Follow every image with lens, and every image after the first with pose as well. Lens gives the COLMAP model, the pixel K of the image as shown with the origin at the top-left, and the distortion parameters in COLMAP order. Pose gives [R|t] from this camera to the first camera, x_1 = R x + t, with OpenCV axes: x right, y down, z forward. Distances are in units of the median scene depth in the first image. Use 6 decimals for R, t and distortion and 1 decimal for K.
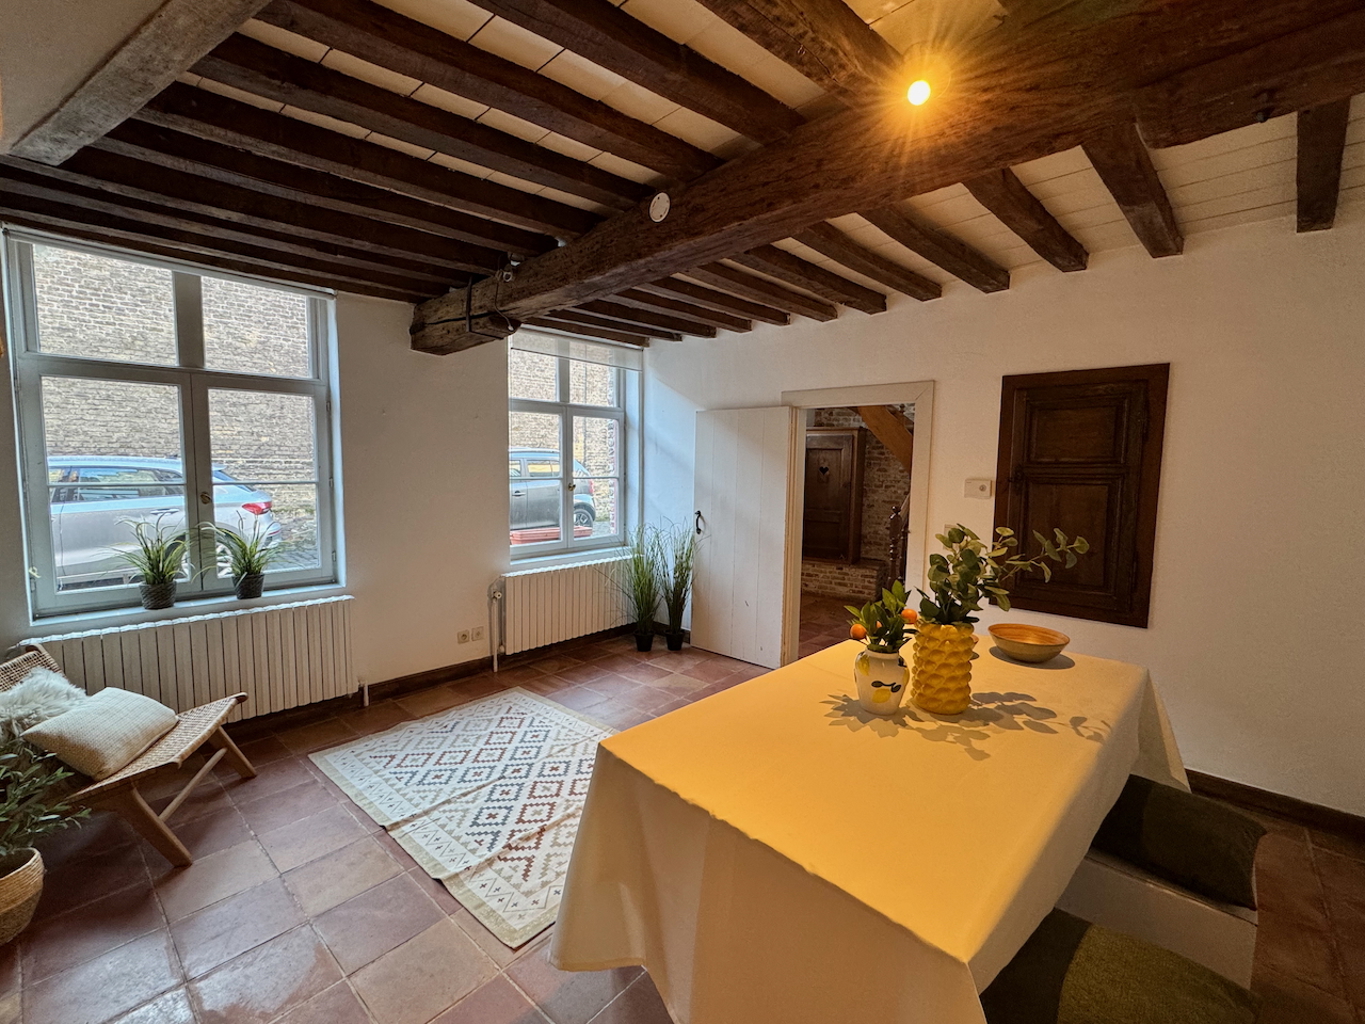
lens RADIAL K [[598.5, 0, 681.8], [0, 598.5, 510.6], [0, 0, 1]] dist [-0.001773, -0.000449]
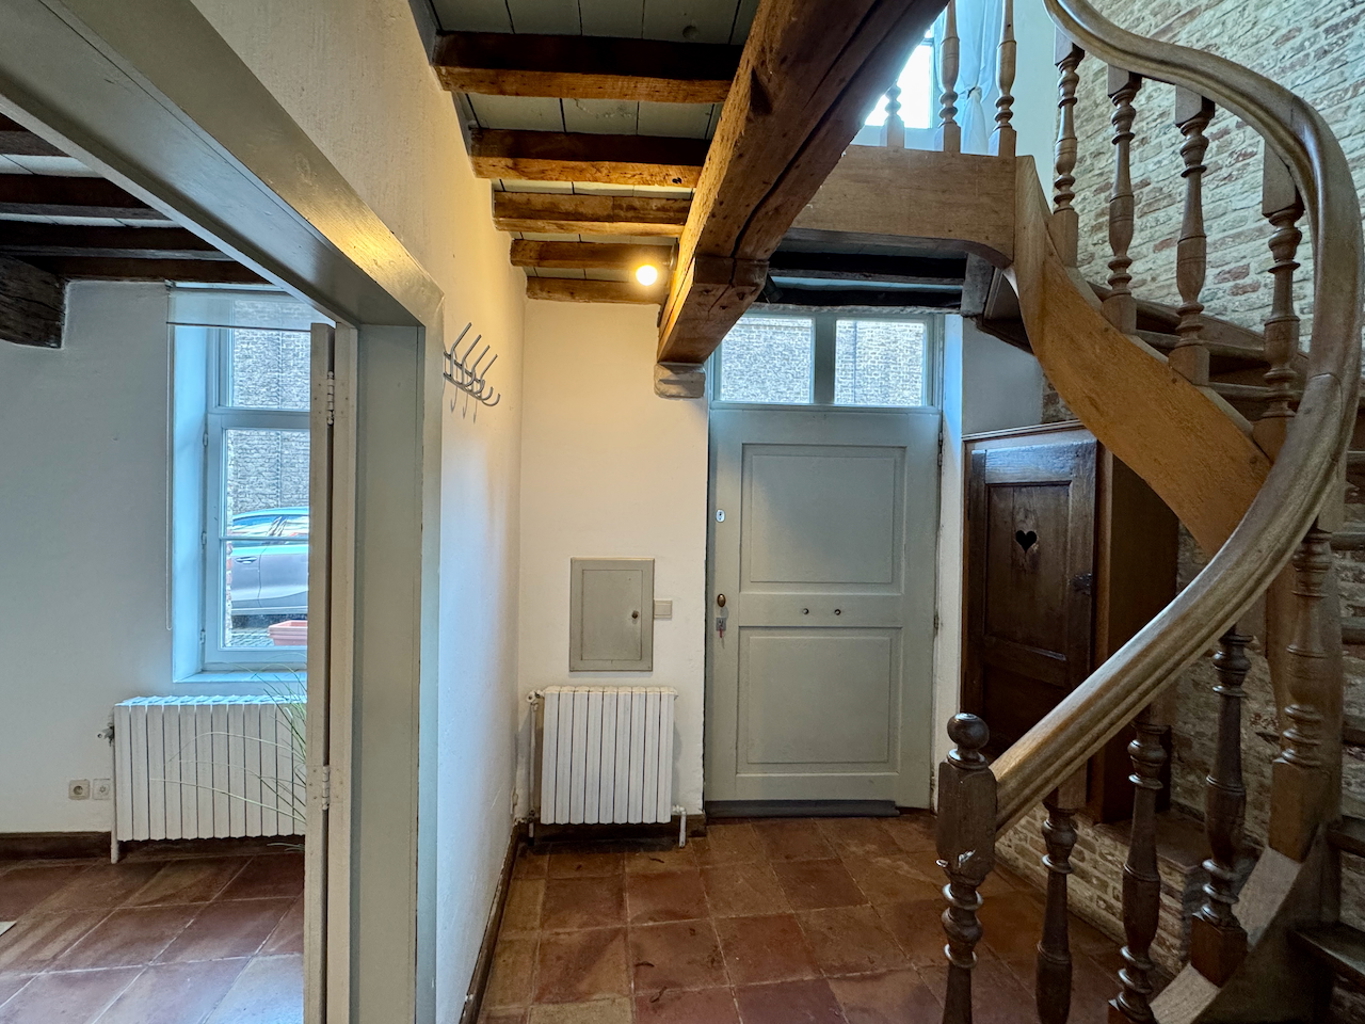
lens RADIAL K [[598.5, 0, 681.8], [0, 598.5, 510.6], [0, 0, 1]] dist [-0.001773, -0.000449]
pose [[0.749824, 0.003411, -0.661629, 0.520064], [-0.061386, 0.996032, -0.064434, -0.077566], [0.658784, 0.088929, 0.747058, 0.930219]]
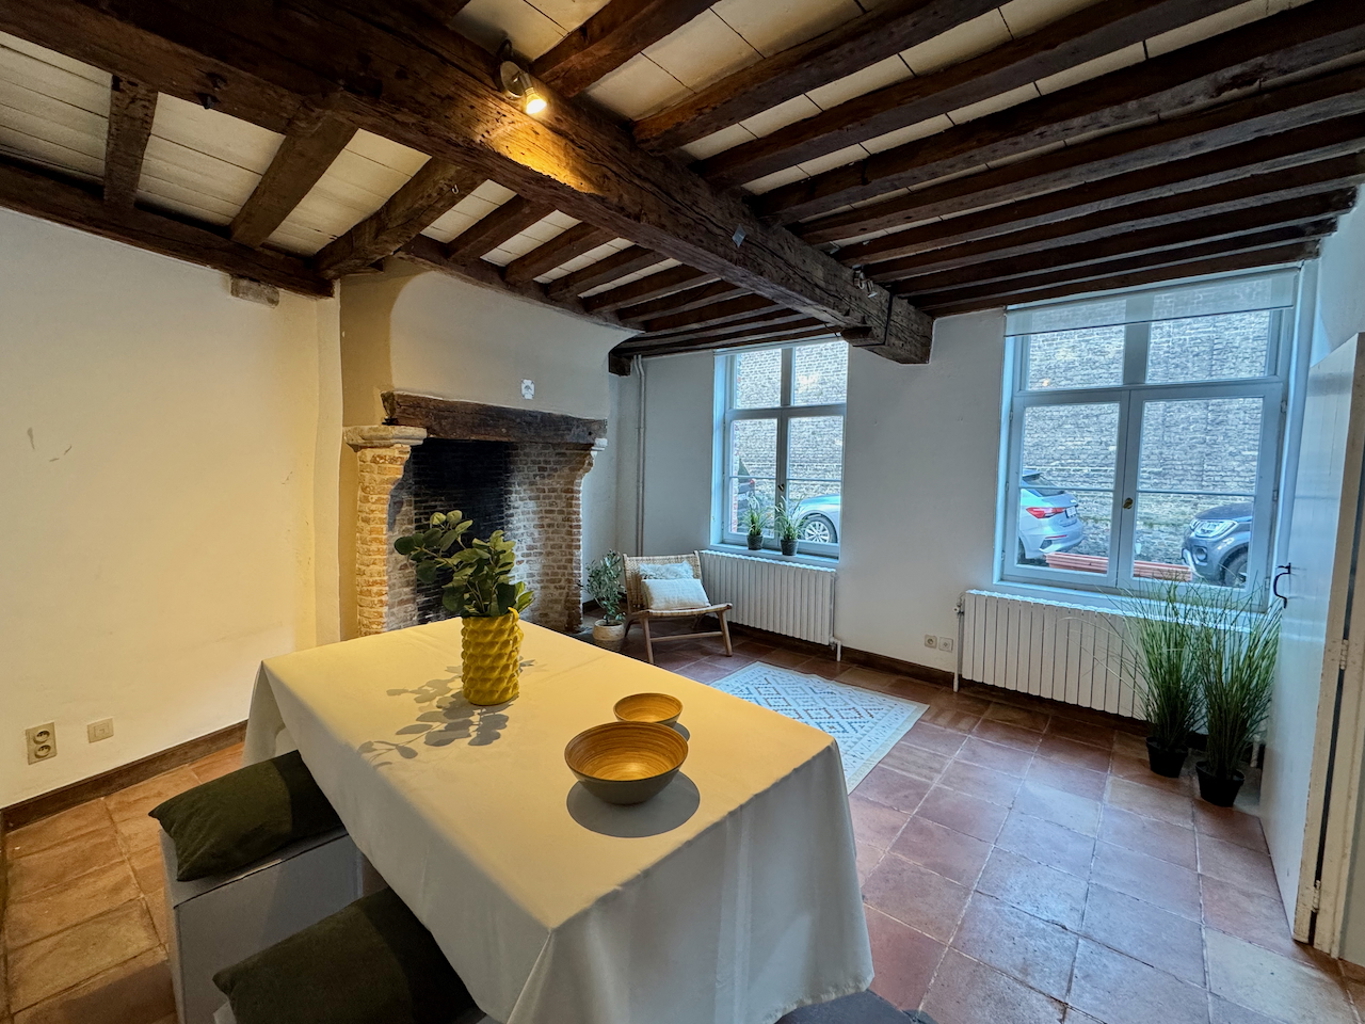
lens RADIAL K [[598.5, 0, 681.8], [0, 598.5, 510.6], [0, 0, 1]] dist [-0.001773, -0.000449]
pose [[0.023502, 0.073294, -0.997033, 0.609056], [-0.094813, 0.992977, 0.070761, -0.037196], [0.995218, 0.092869, 0.030286, 0.540532]]
